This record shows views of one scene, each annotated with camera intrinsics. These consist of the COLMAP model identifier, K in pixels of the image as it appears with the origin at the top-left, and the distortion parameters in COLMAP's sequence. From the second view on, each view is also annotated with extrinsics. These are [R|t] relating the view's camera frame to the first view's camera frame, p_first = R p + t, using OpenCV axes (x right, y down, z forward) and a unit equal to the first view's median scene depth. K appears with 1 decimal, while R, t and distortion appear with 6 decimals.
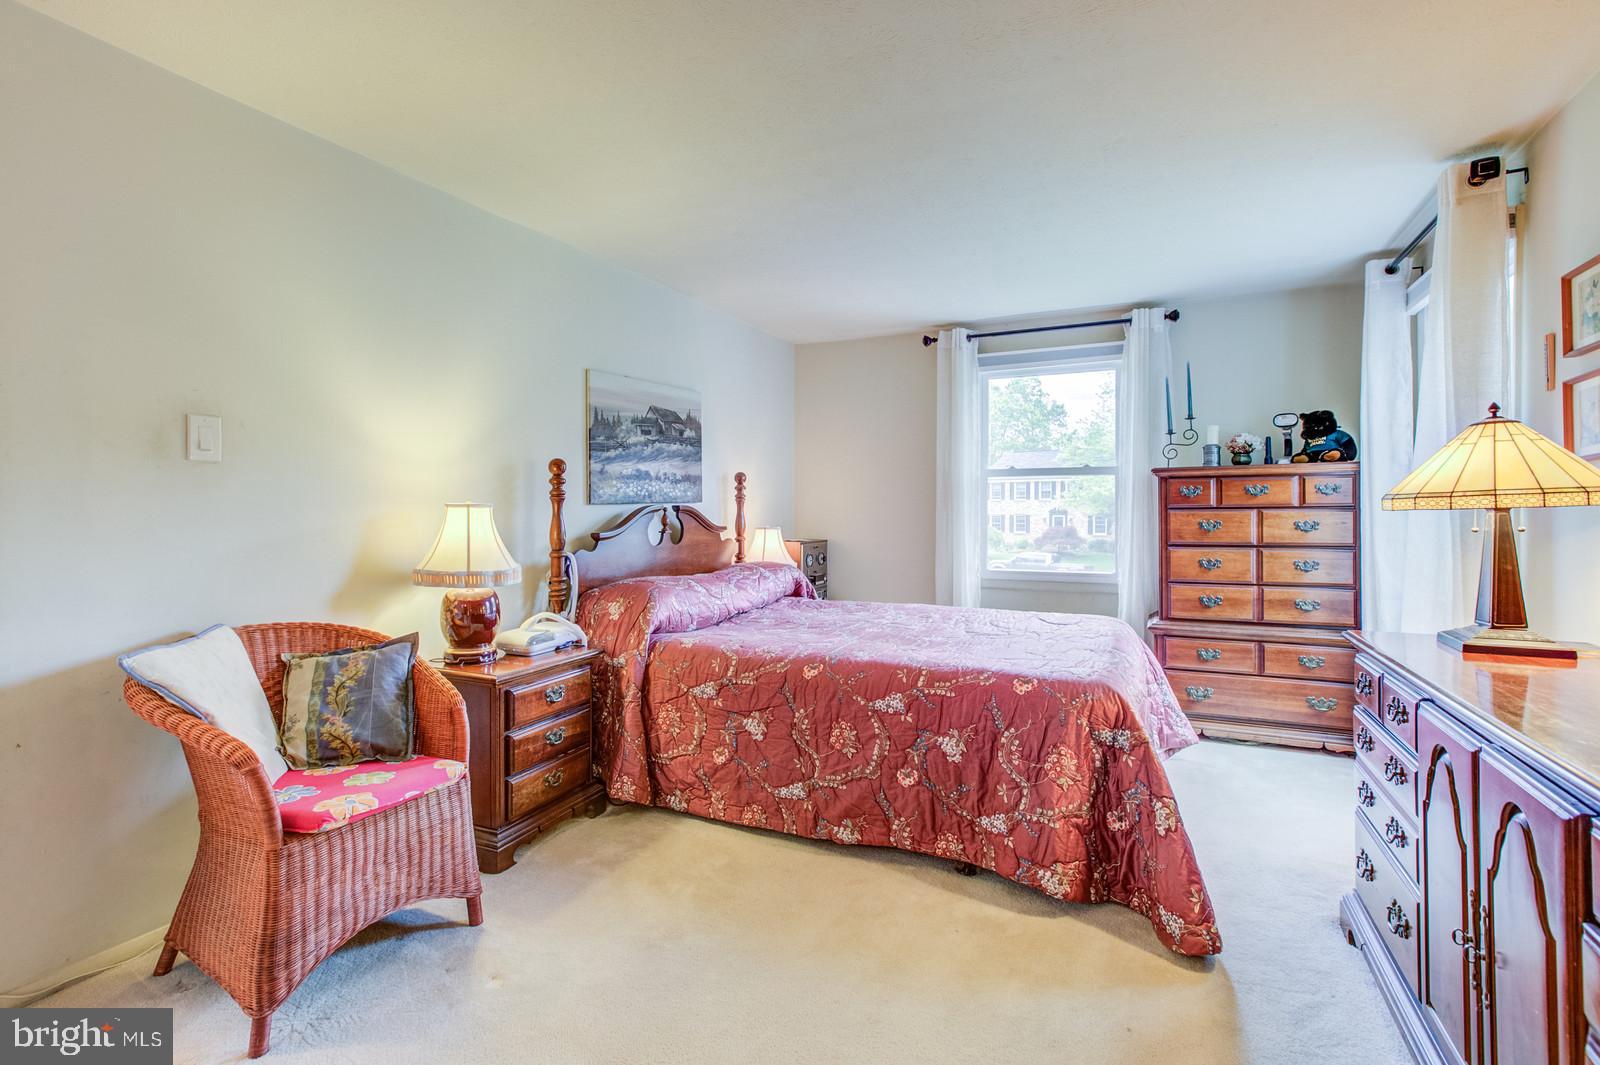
lens RADIAL K [[749.4, 0, 800.0], [0, 749.4, 532.5], [0, 0, 1]] dist [-0.001562, -0.000327]
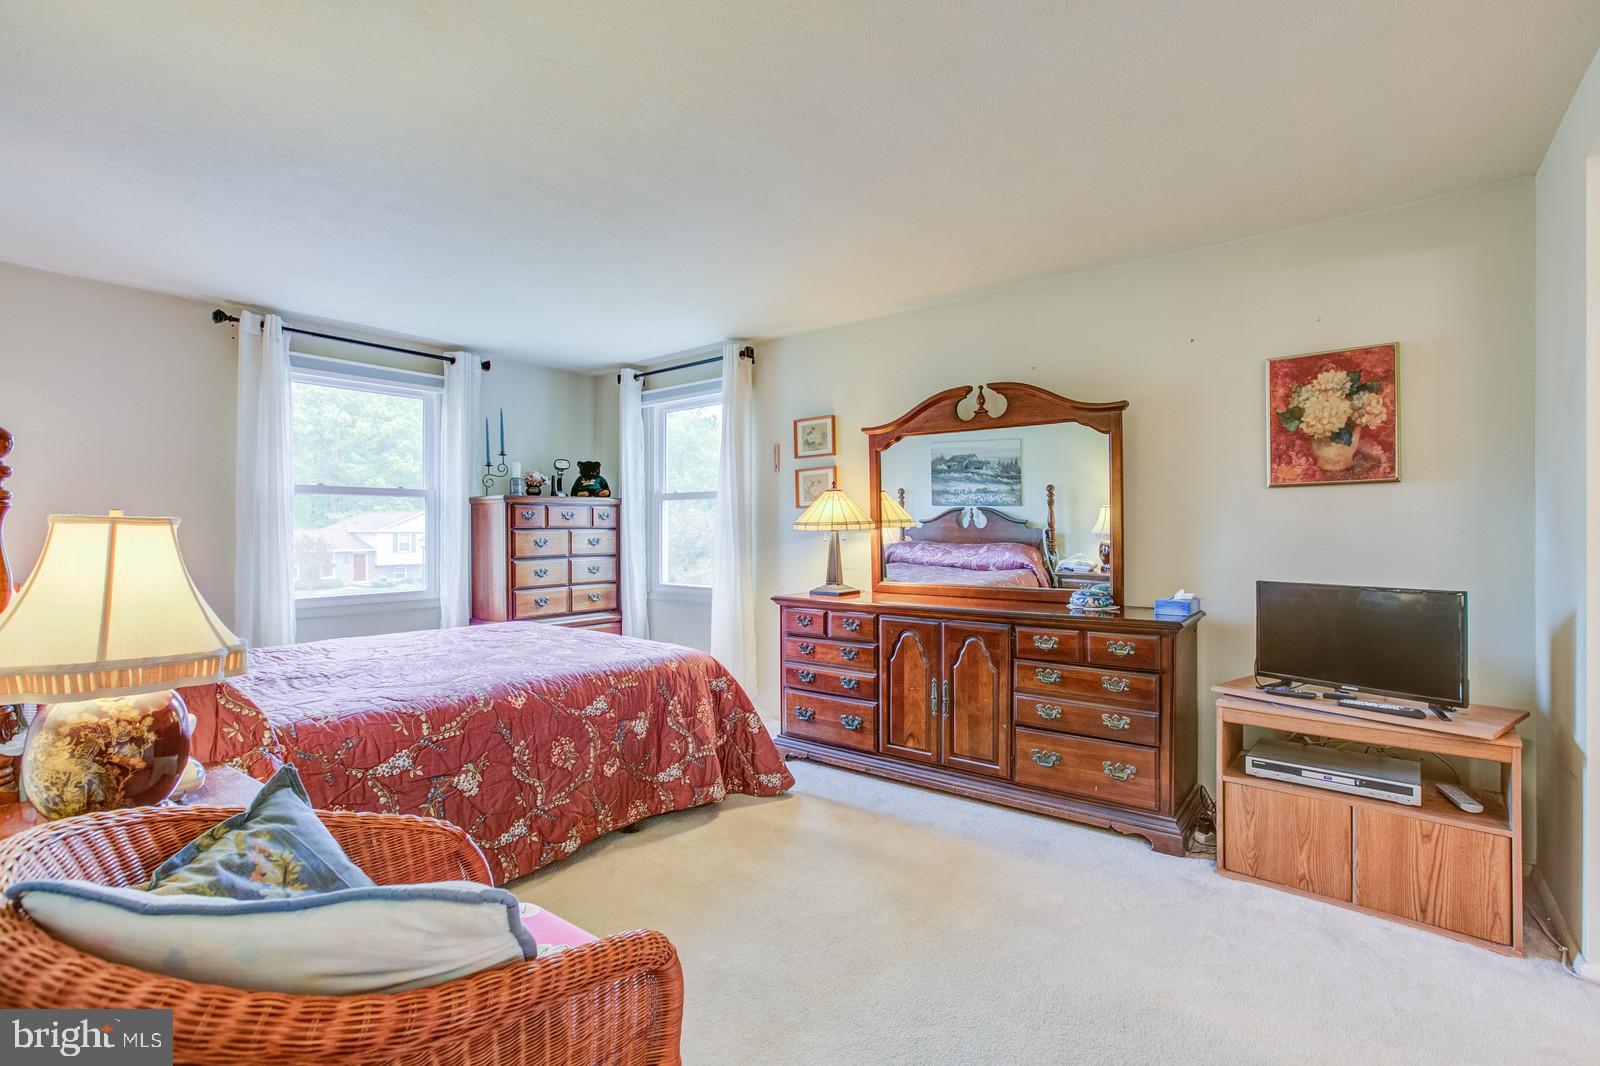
lens RADIAL K [[715.9, 0, 800.3], [0, 715.9, 526.6], [0, 0, 1]] dist [-0.004682, 0.000125]
pose [[0.218511, 0.004803, 0.975823, -0.580283], [0.026610, 0.999587, -0.010879, -0.011712], [-0.975472, 0.028344, 0.218293, 0.323991]]
